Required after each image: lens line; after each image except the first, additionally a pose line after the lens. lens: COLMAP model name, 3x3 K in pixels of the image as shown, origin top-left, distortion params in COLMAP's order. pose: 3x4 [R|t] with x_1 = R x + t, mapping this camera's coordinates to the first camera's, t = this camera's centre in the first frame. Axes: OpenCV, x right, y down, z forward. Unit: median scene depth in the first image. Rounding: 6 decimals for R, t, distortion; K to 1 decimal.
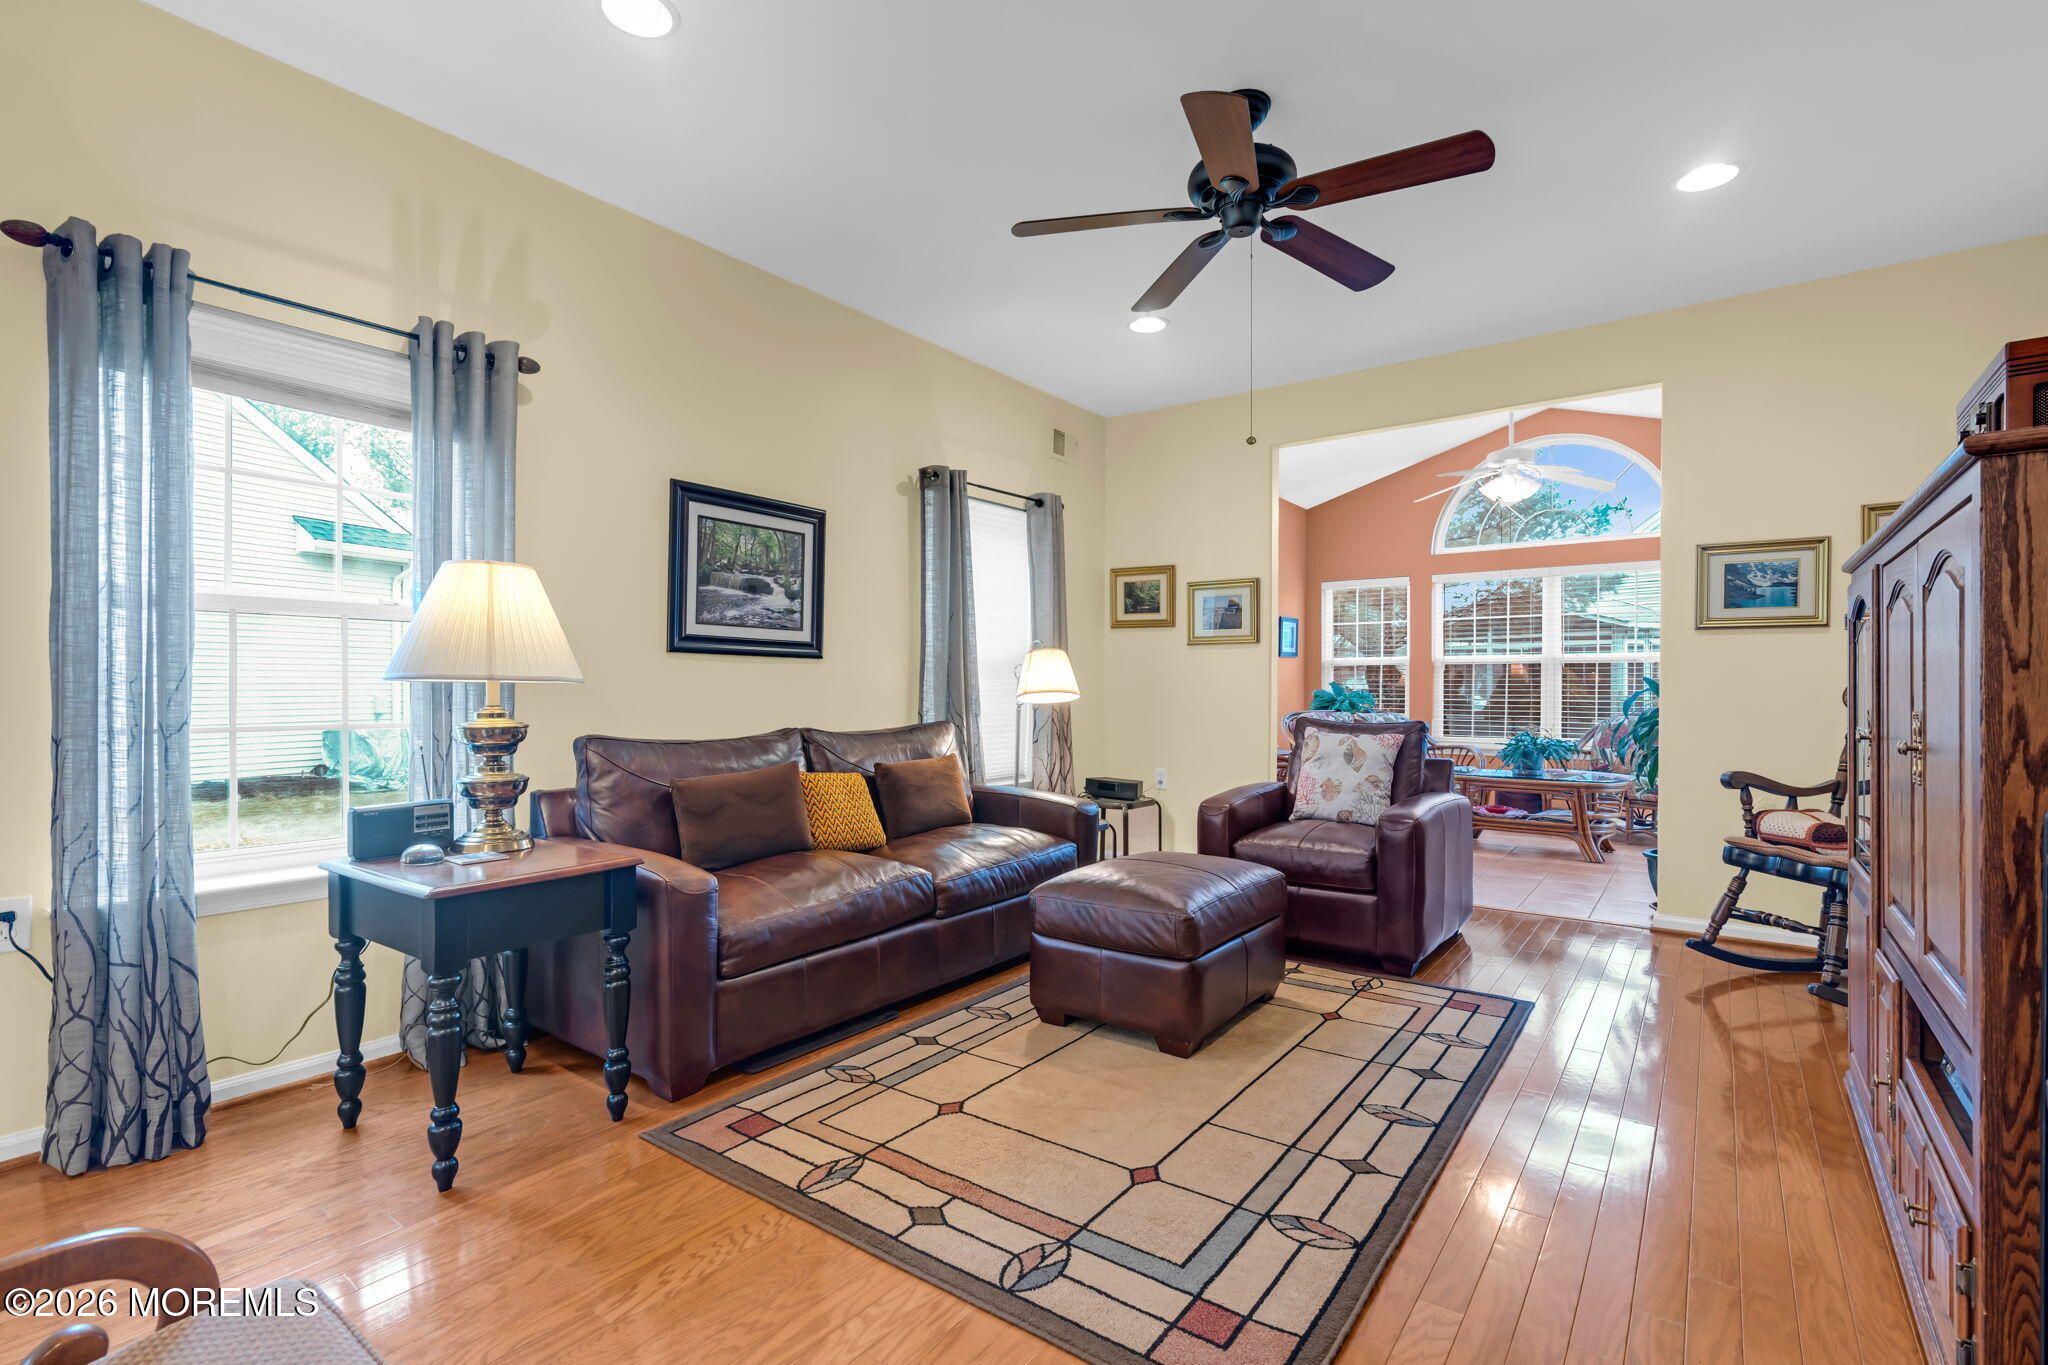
lens RADIAL K [[931.9, 0, 1023.6], [0, 931.9, 689.5], [0, 0, 1]] dist [-0.011029, 0.000304]
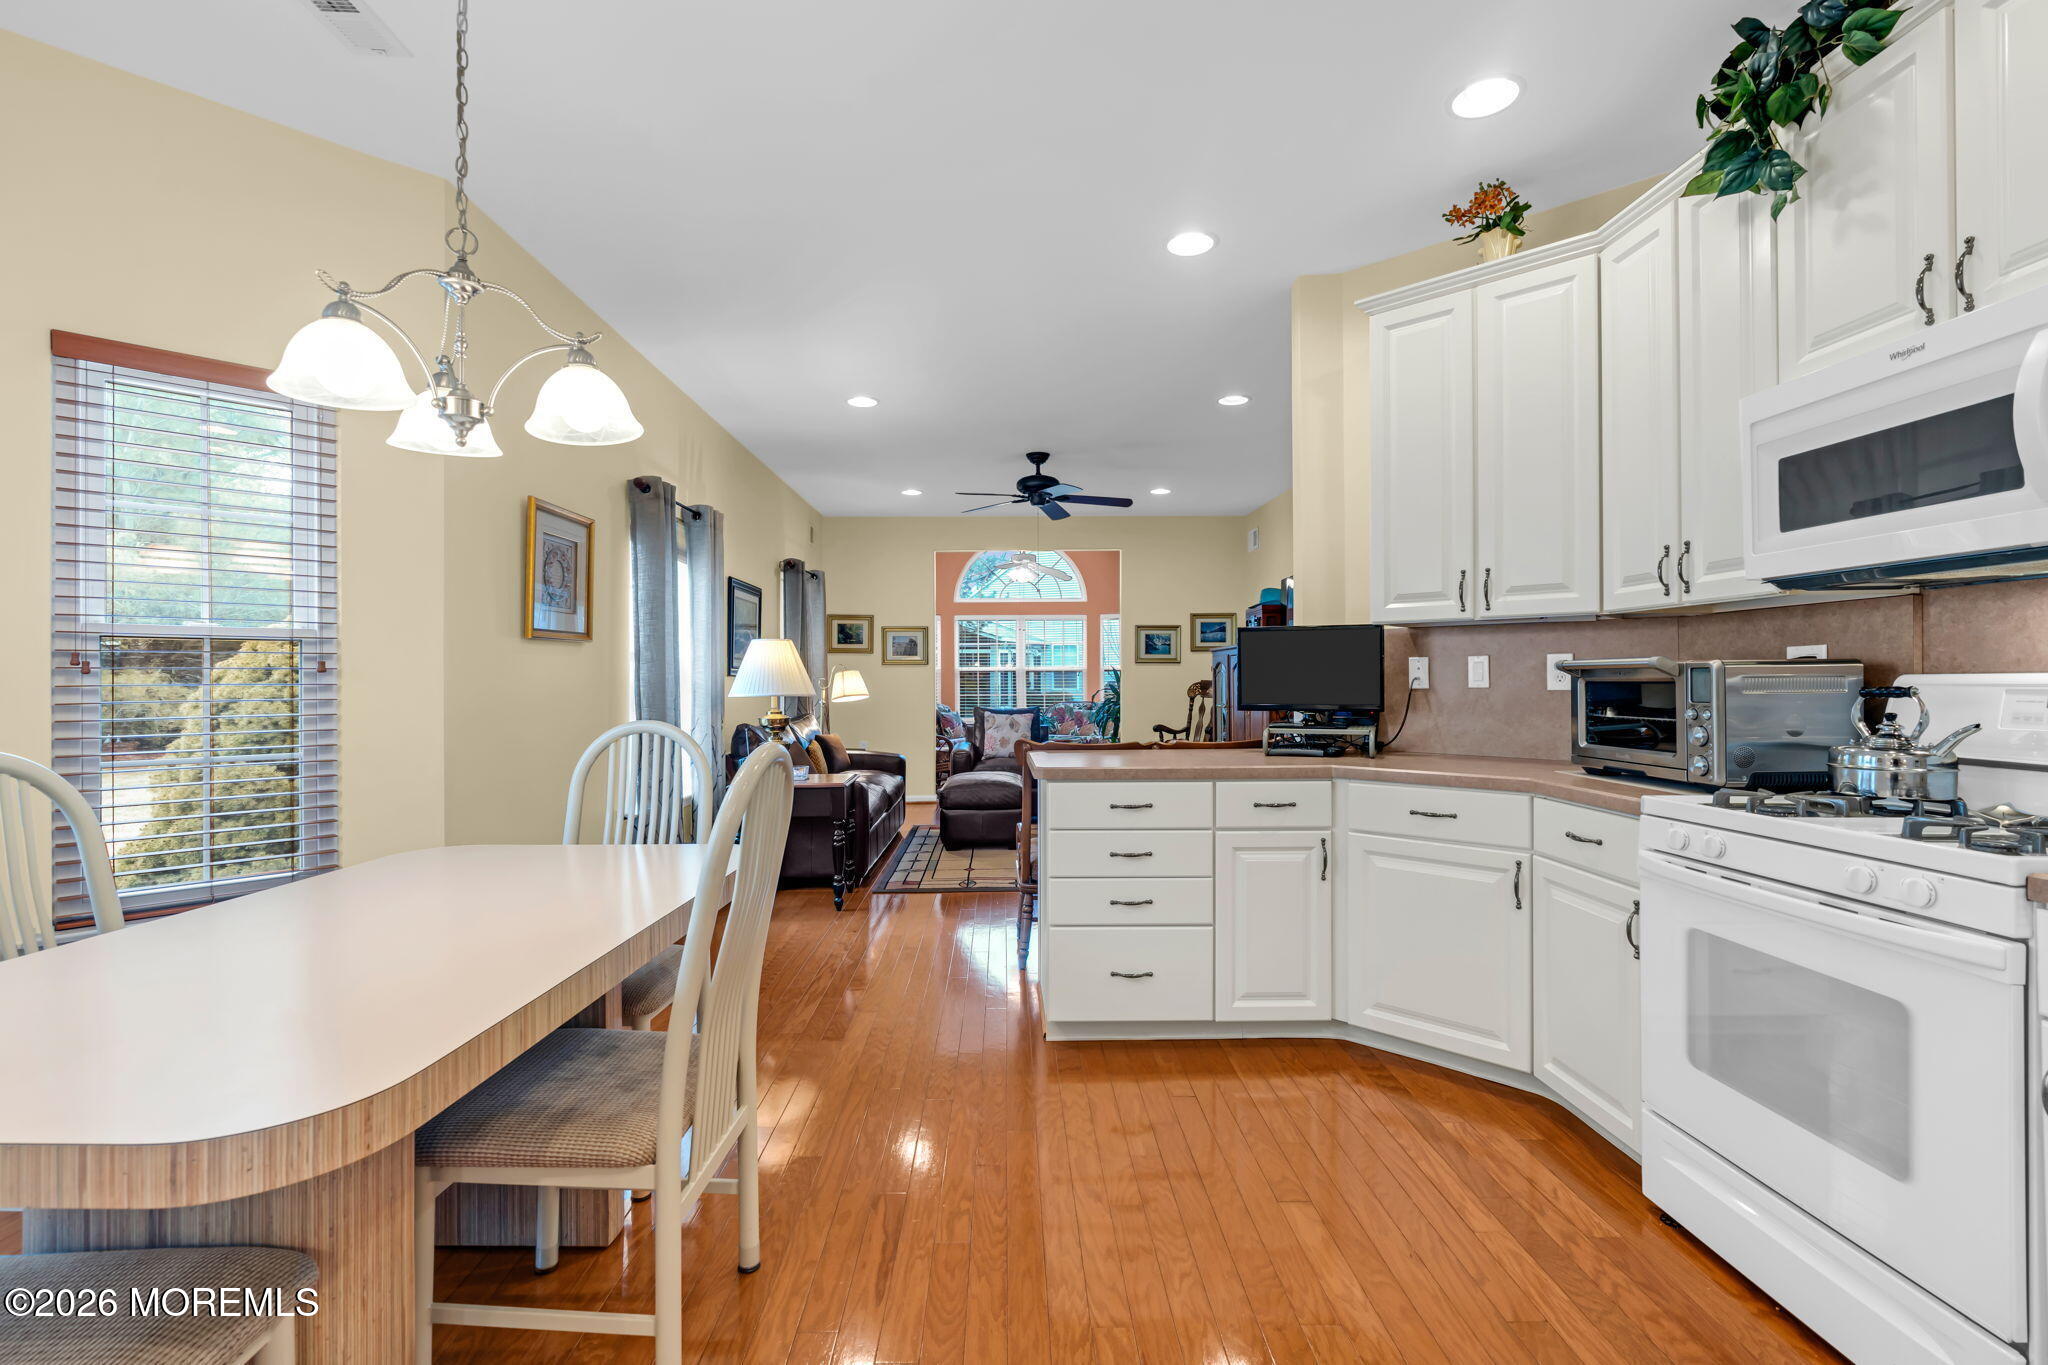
lens RADIAL K [[923.9, 0, 1022.8], [0, 923.9, 673.9], [0, 0, 1]] dist [-0.002079, 0.000892]
pose [[0.787444, -0.001587, 0.616384, -0.988868], [0.008203, 0.999935, -0.007905, -0.026488], [-0.616332, 0.011281, 0.787406, -0.673221]]
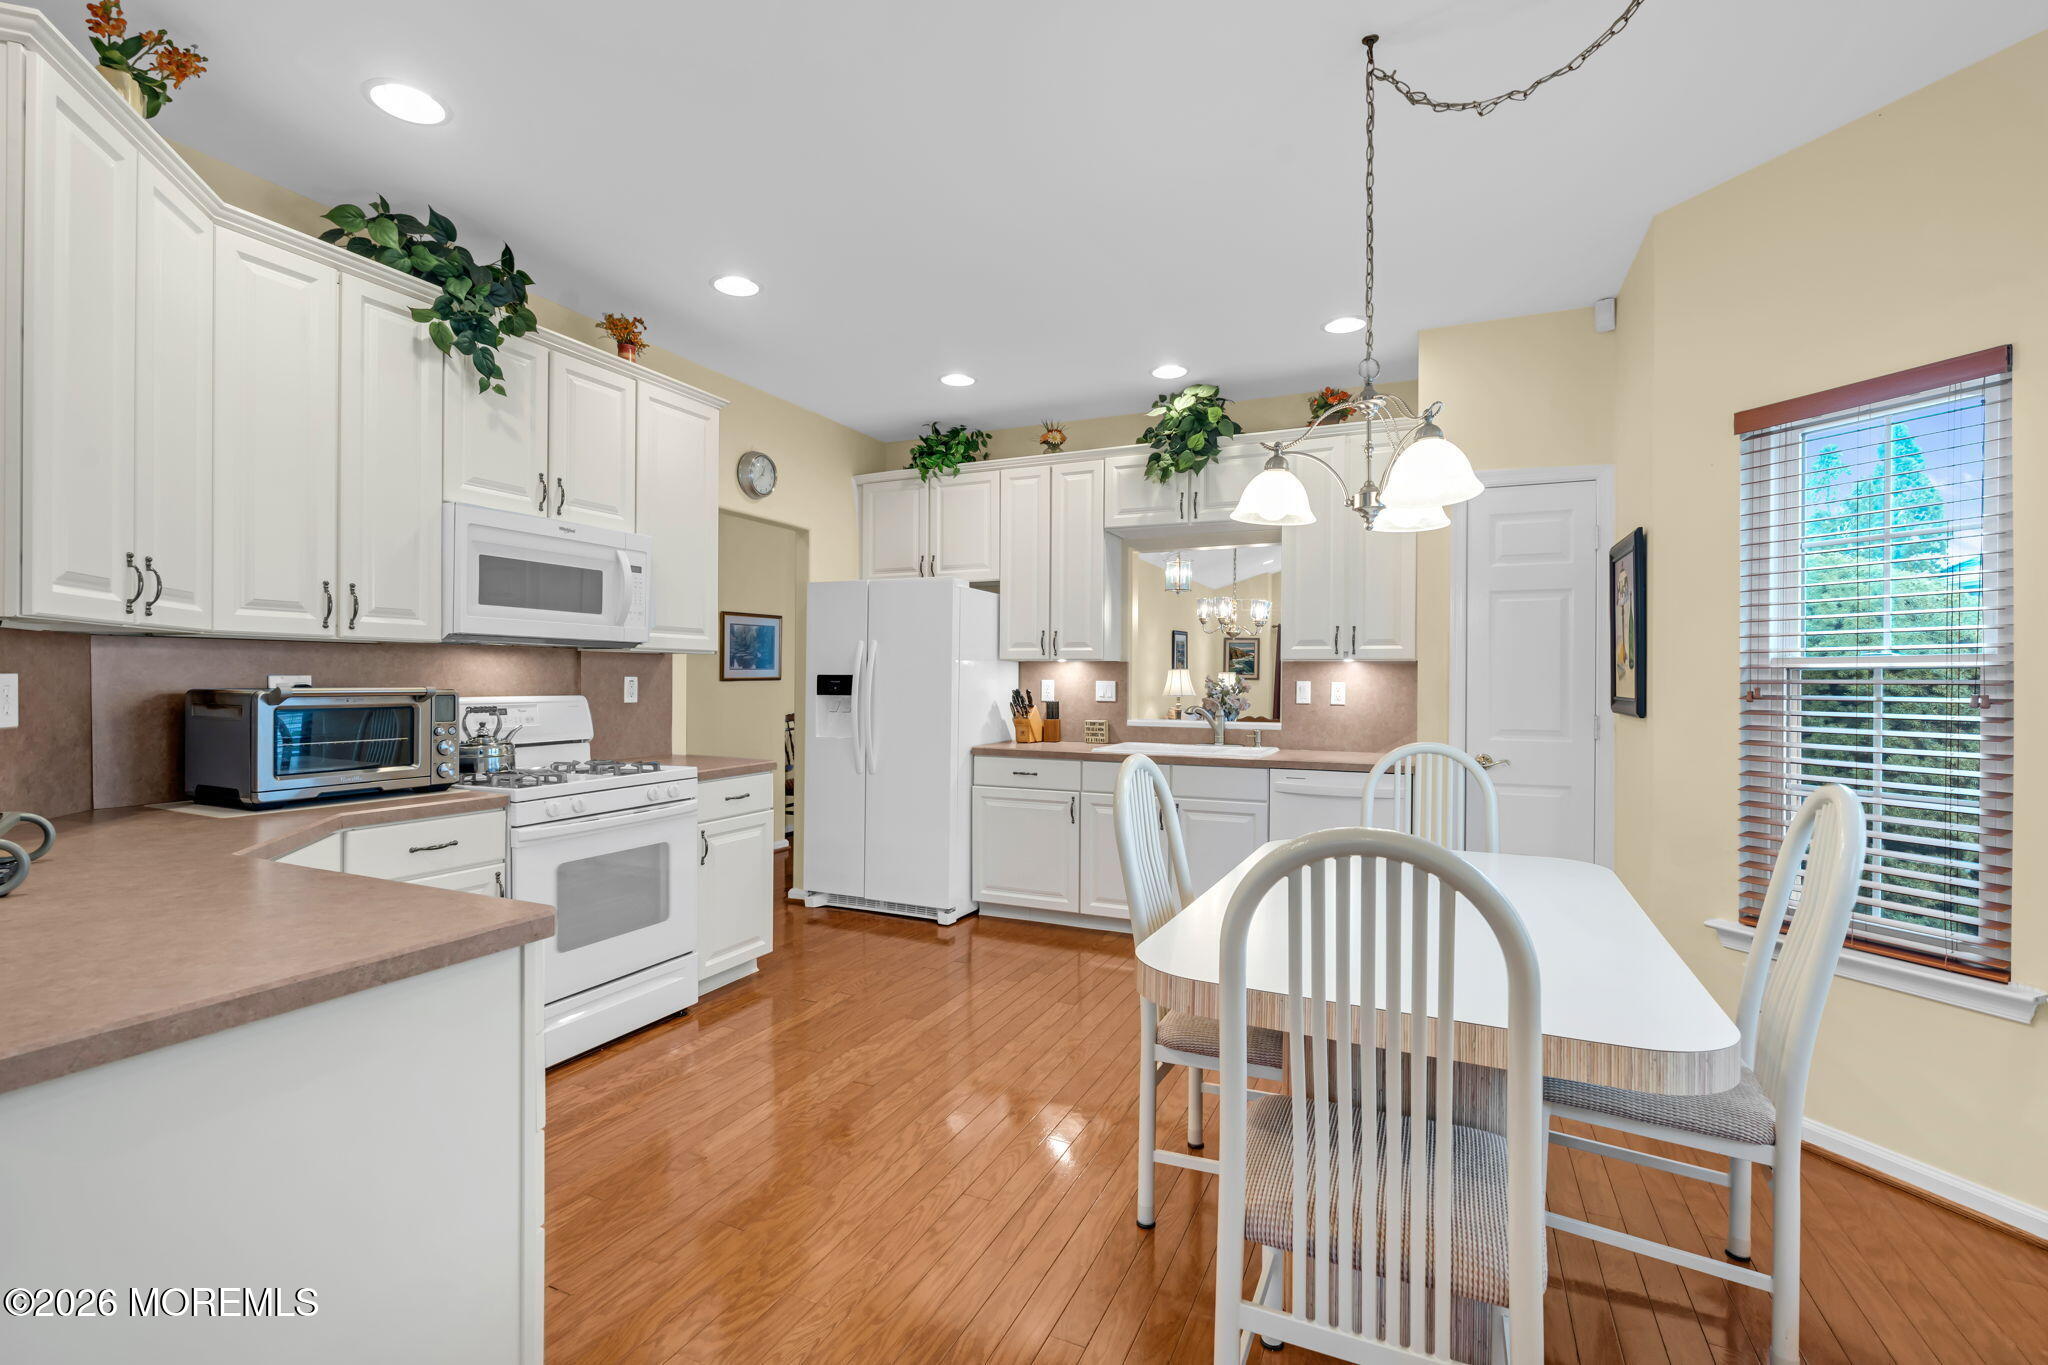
lens RADIAL K [[919.1, 0, 1018.8], [0, 919.1, 678.8], [0, 0, 1]] dist [-0.016337, 0.005850]
pose [[-0.978732, -0.008954, -0.204946, -0.573980], [-0.009467, 0.999954, 0.001522, -0.052395], [0.204923, 0.003430, -0.978772, 0.428651]]
